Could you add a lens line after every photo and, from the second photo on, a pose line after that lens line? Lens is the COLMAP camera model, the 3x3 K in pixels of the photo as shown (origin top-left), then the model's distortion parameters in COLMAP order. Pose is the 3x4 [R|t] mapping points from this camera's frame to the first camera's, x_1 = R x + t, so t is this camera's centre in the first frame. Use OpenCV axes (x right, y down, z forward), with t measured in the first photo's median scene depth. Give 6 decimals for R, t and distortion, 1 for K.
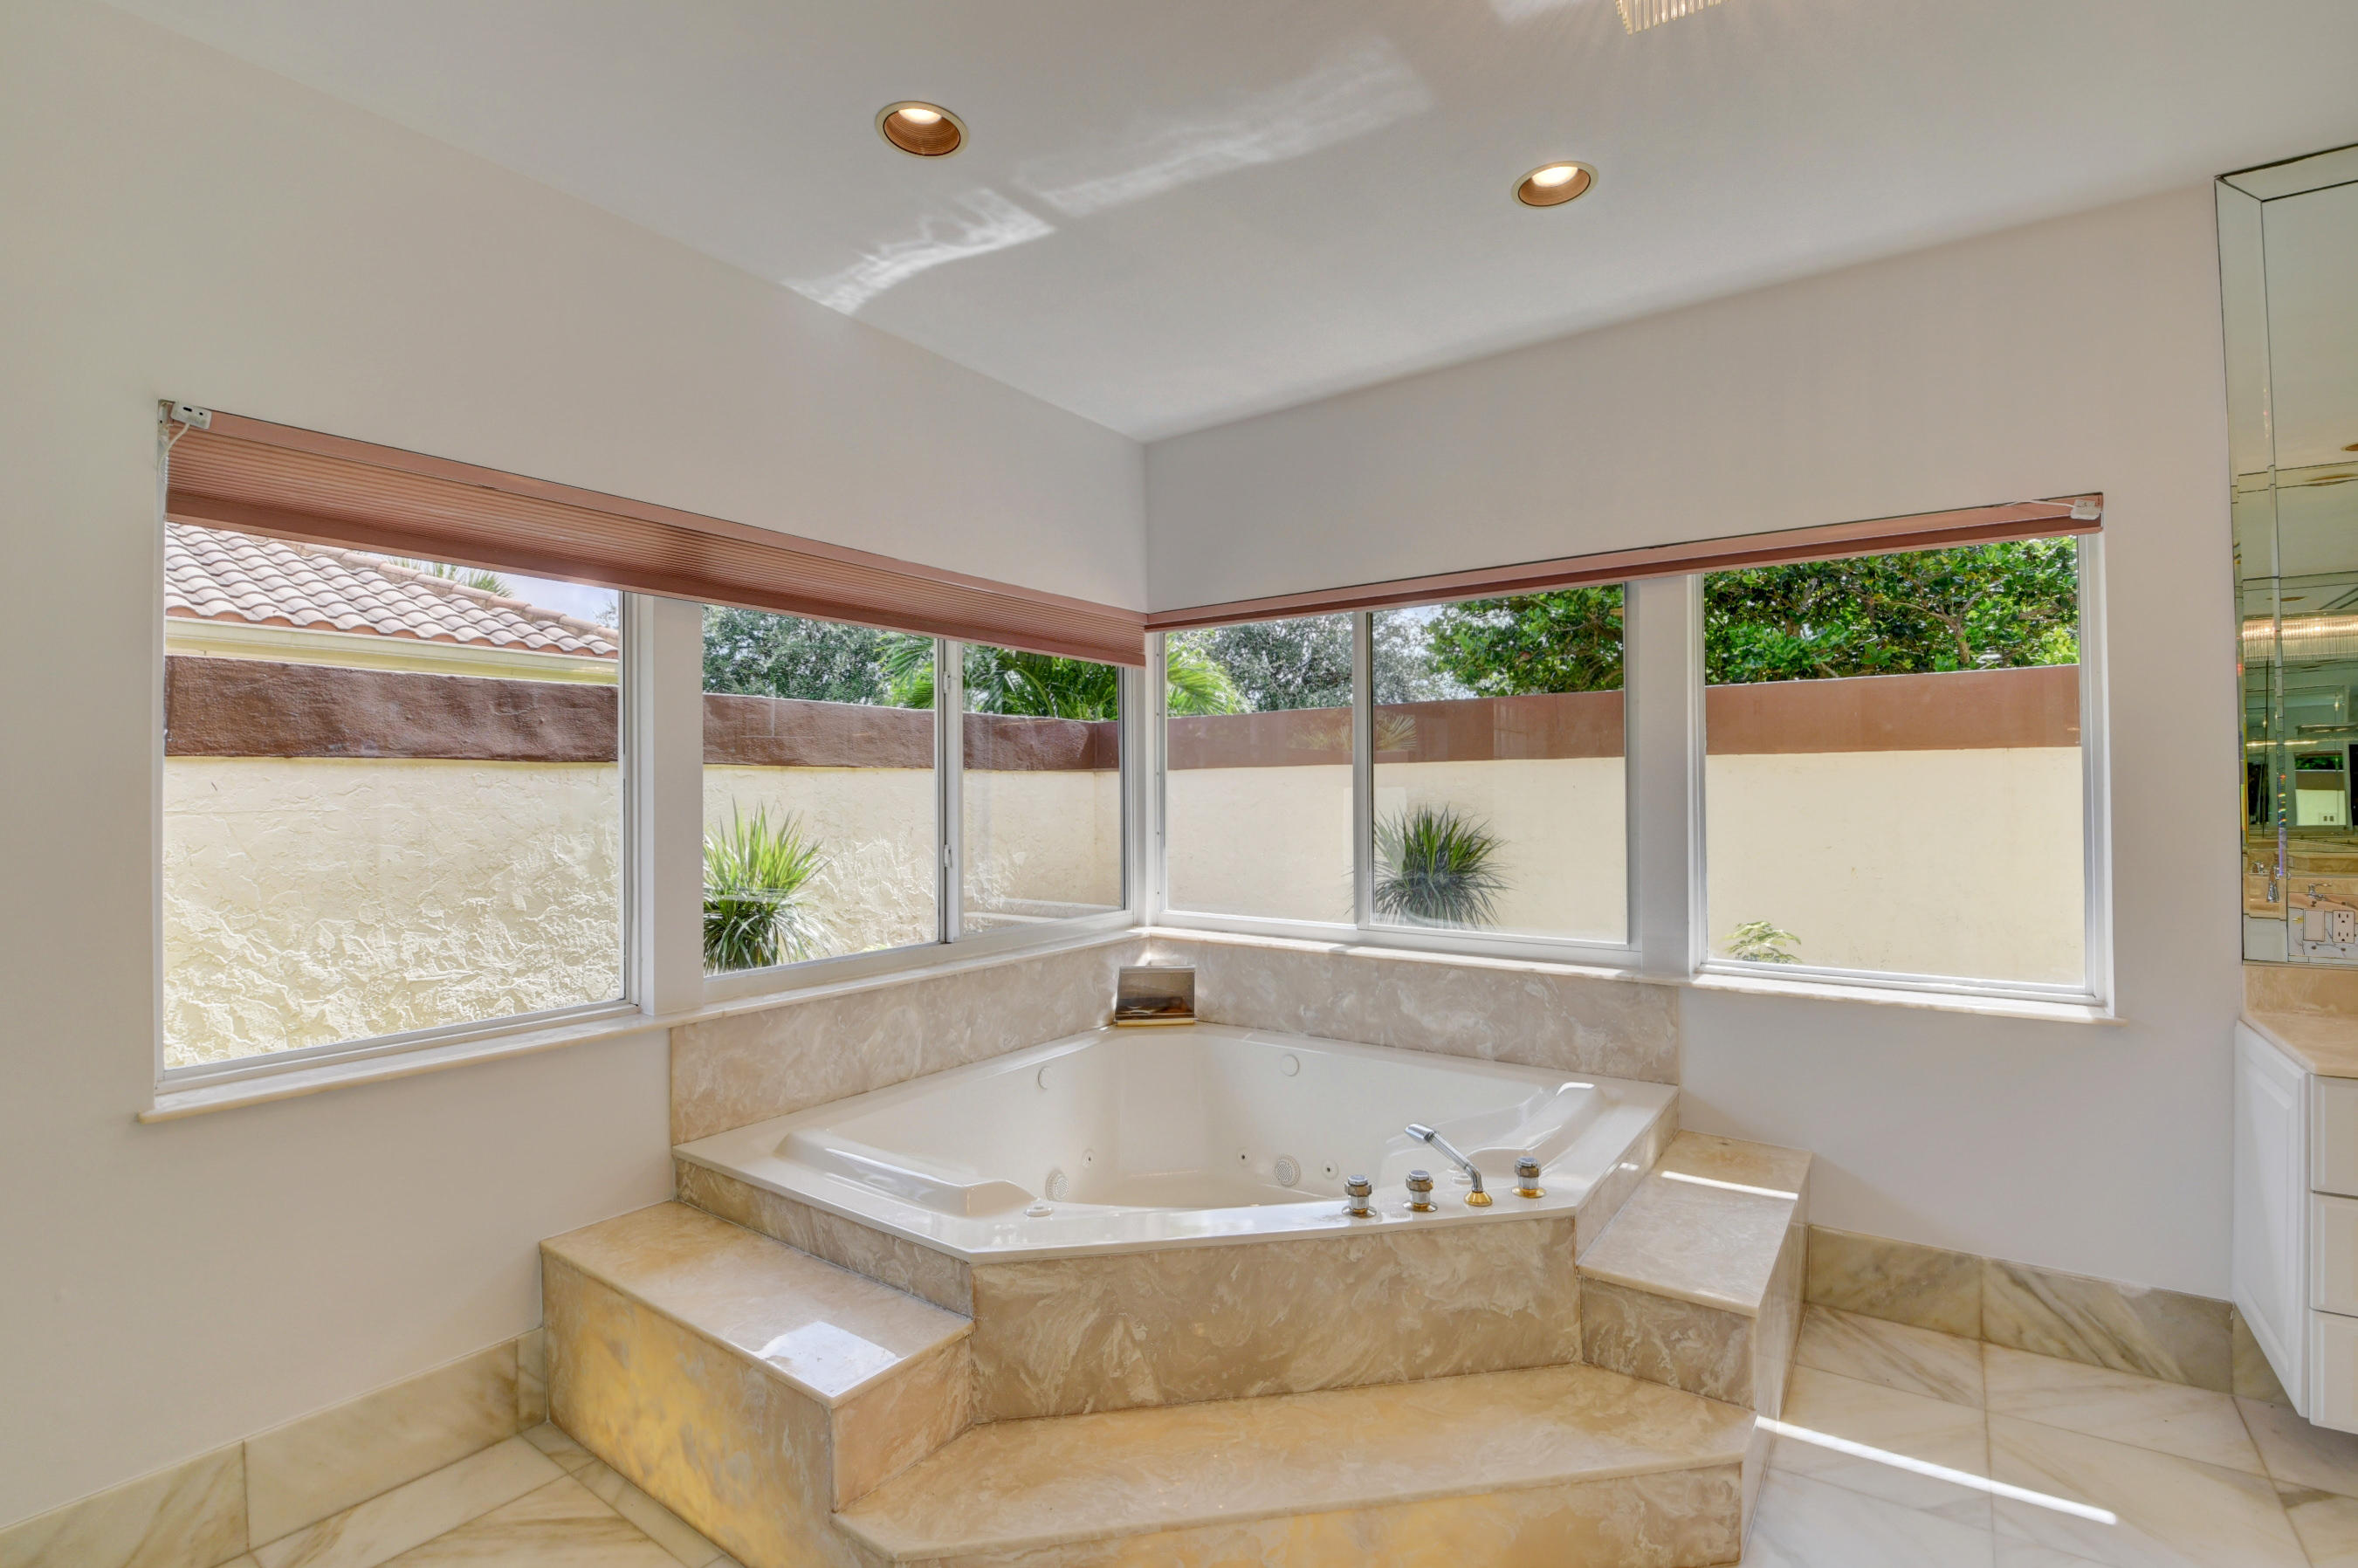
lens RADIAL K [[1055.9, 0, 1182.9], [0, 1055.9, 778.3], [0, 0, 1]] dist [0.015024, -0.028487]
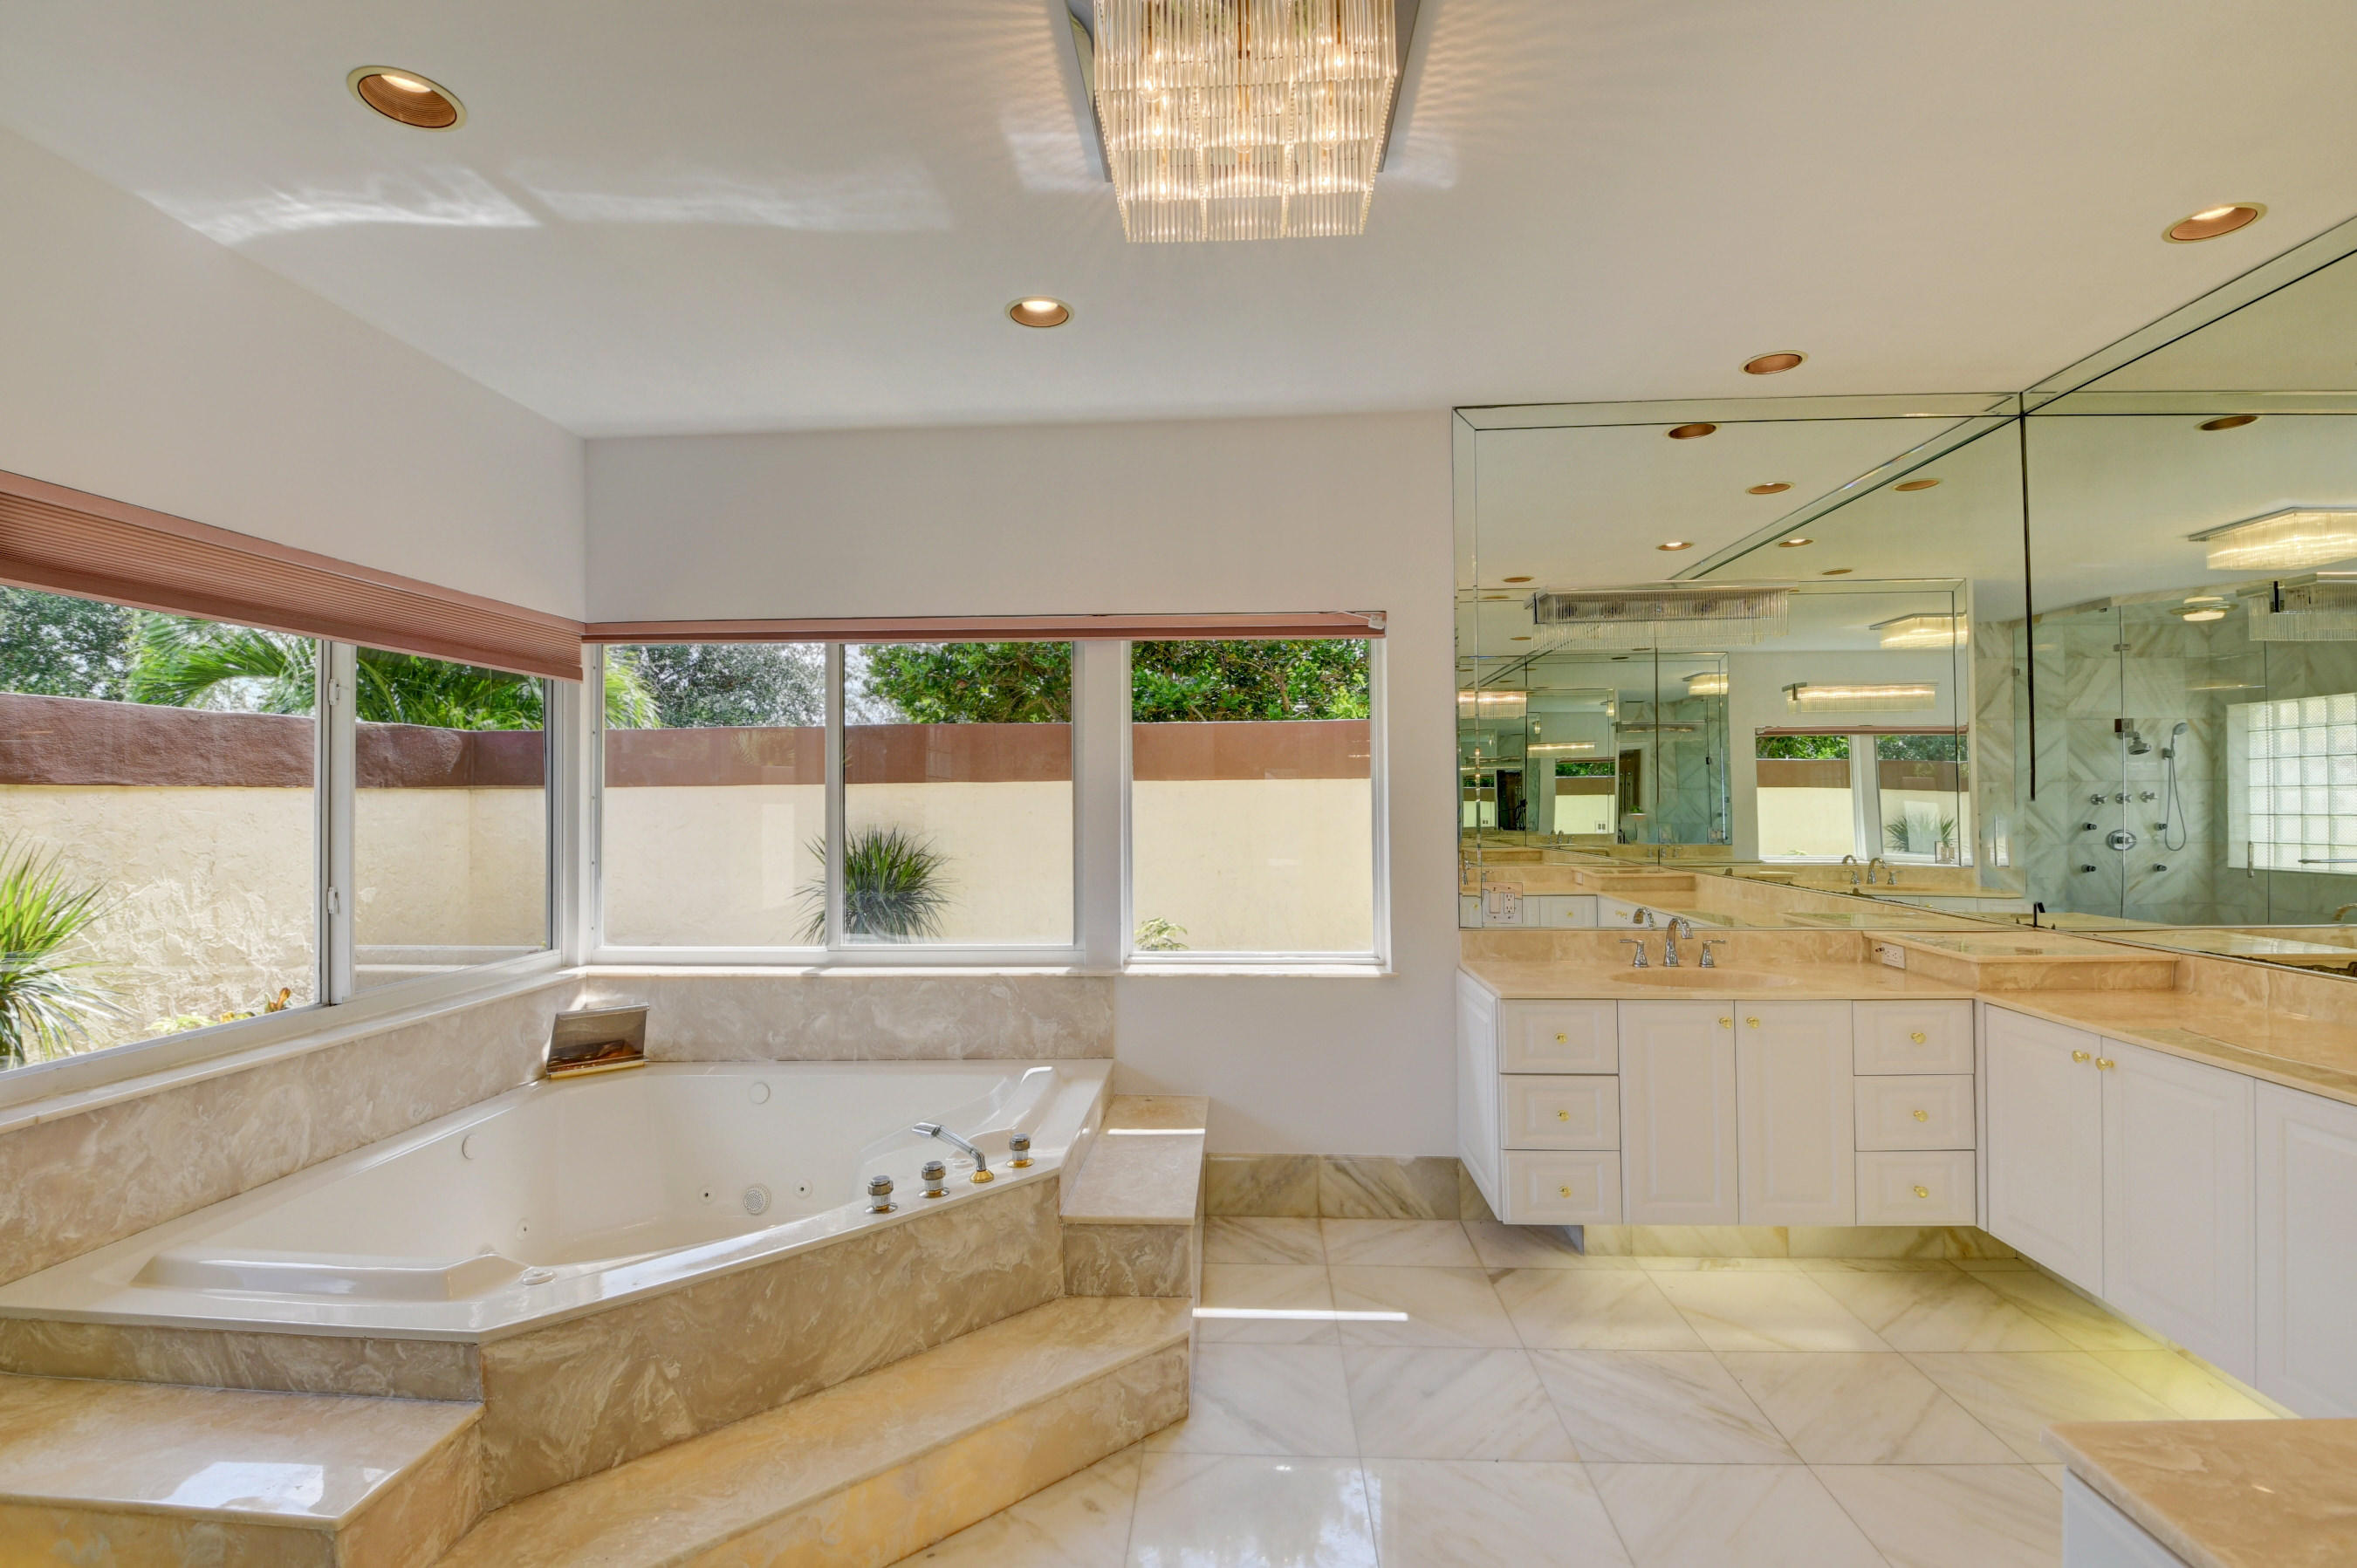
lens RADIAL K [[1055.4, 0, 1182.3], [0, 1055.4, 778.3], [0, 0, 1]] dist [0.015024, -0.028487]
pose [[0.847882, 0.008970, 0.530109, -0.127918], [-0.003840, 0.999935, -0.010778, -0.022258], [-0.530171, 0.007103, 0.847861, -0.083553]]
